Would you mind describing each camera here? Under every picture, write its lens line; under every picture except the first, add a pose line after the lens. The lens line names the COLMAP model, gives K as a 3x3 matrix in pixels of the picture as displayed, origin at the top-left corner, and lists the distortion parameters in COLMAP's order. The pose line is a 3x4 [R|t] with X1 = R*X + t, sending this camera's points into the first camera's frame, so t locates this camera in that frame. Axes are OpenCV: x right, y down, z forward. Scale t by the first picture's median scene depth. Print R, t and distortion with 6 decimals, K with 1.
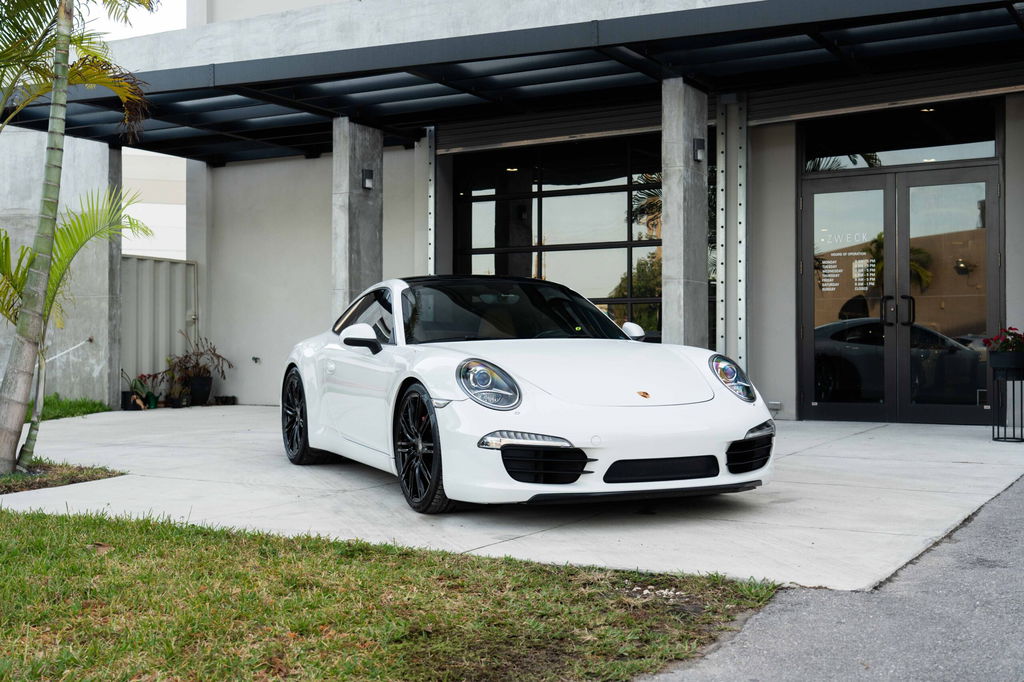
lens RADIAL K [[1206.0, 0, 512.0], [0, 1206.0, 341.0], [0, 0, 1]] dist [0.038617, -0.003622]
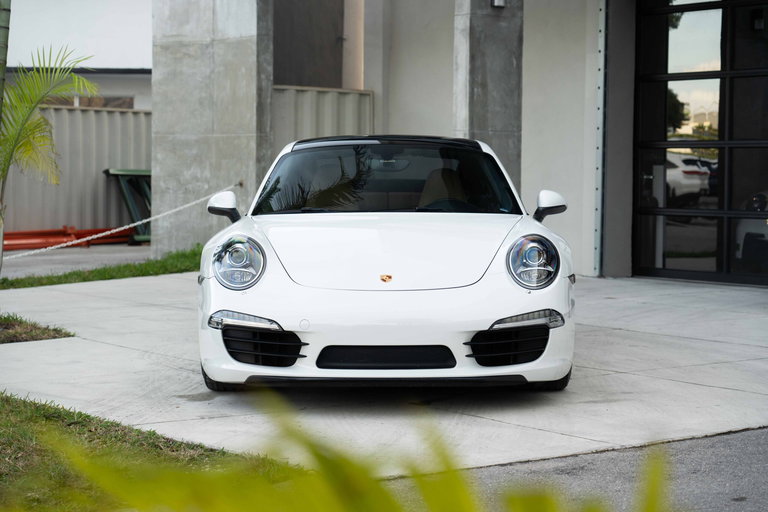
lens RADIAL K [[1677.7, 0, 384.0], [0, 1677.7, 256.0], [0, 0, 1]] dist [0.048680, -0.016552]
pose [[0.914163, 0.028479, -0.404344, 0.442298], [-0.006329, 0.998410, 0.056012, -0.032231], [0.405297, -0.048645, 0.912890, -0.139115]]
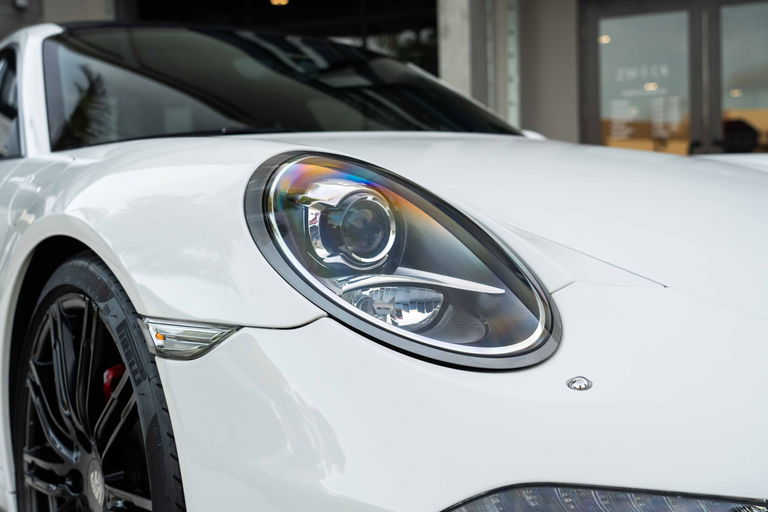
lens RADIAL K [[981.7, 0, 384.0], [0, 981.7, 256.0], [0, 0, 1]] dist [0.052715, 0.003215]
pose [[0.979728, -0.027242, 0.198471, -0.040487], [0.021874, 0.999334, 0.029194, 0.021588], [-0.199134, -0.024261, 0.979672, 0.559893]]
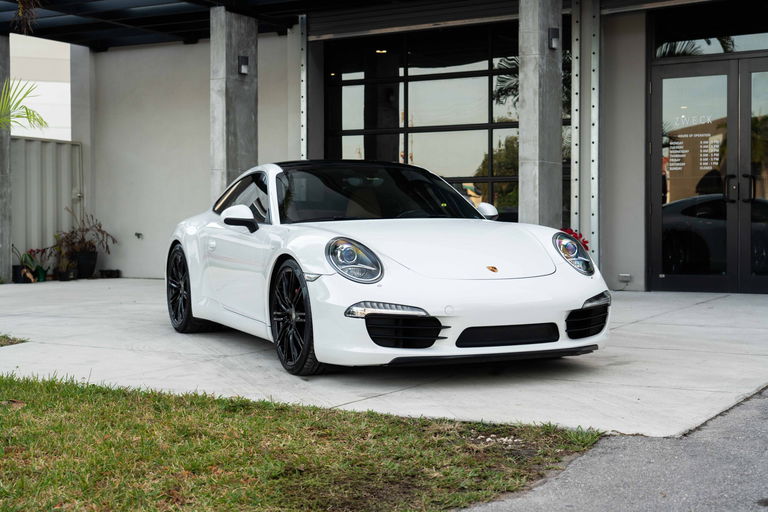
lens RADIAL K [[1178.1, 0, 384.0], [0, 1178.1, 256.0], [0, 0, 1]] dist [0.030658, 0.045585]
pose [[0.999997, -0.002391, 0.000027, 0.005700], [0.002389, 0.999374, 0.035295, -0.004539], [-0.000111, -0.035295, 0.999377, -0.065736]]
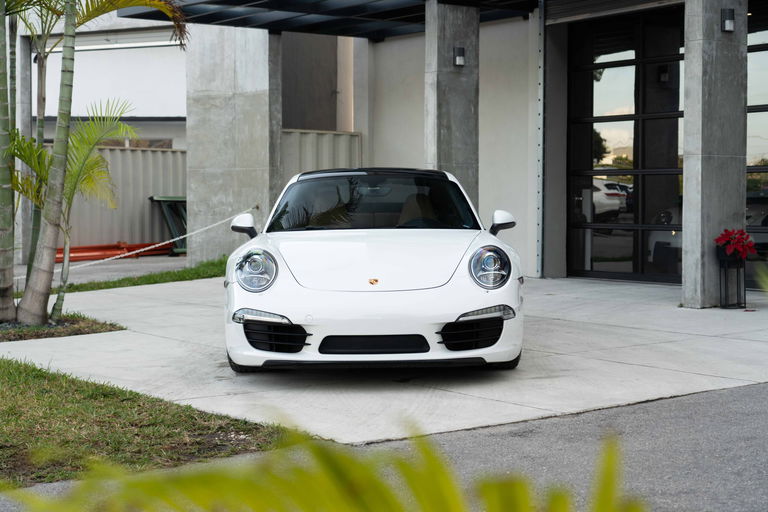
lens RADIAL K [[1317.8, 0, 384.0], [0, 1317.8, 256.0], [0, 0, 1]] dist [0.033612, 0.073838]
pose [[0.918455, 0.017121, -0.395155, 0.437565], [0.003531, 0.998668, 0.051476, -0.032935], [0.395510, -0.048674, 0.917171, -0.130045]]
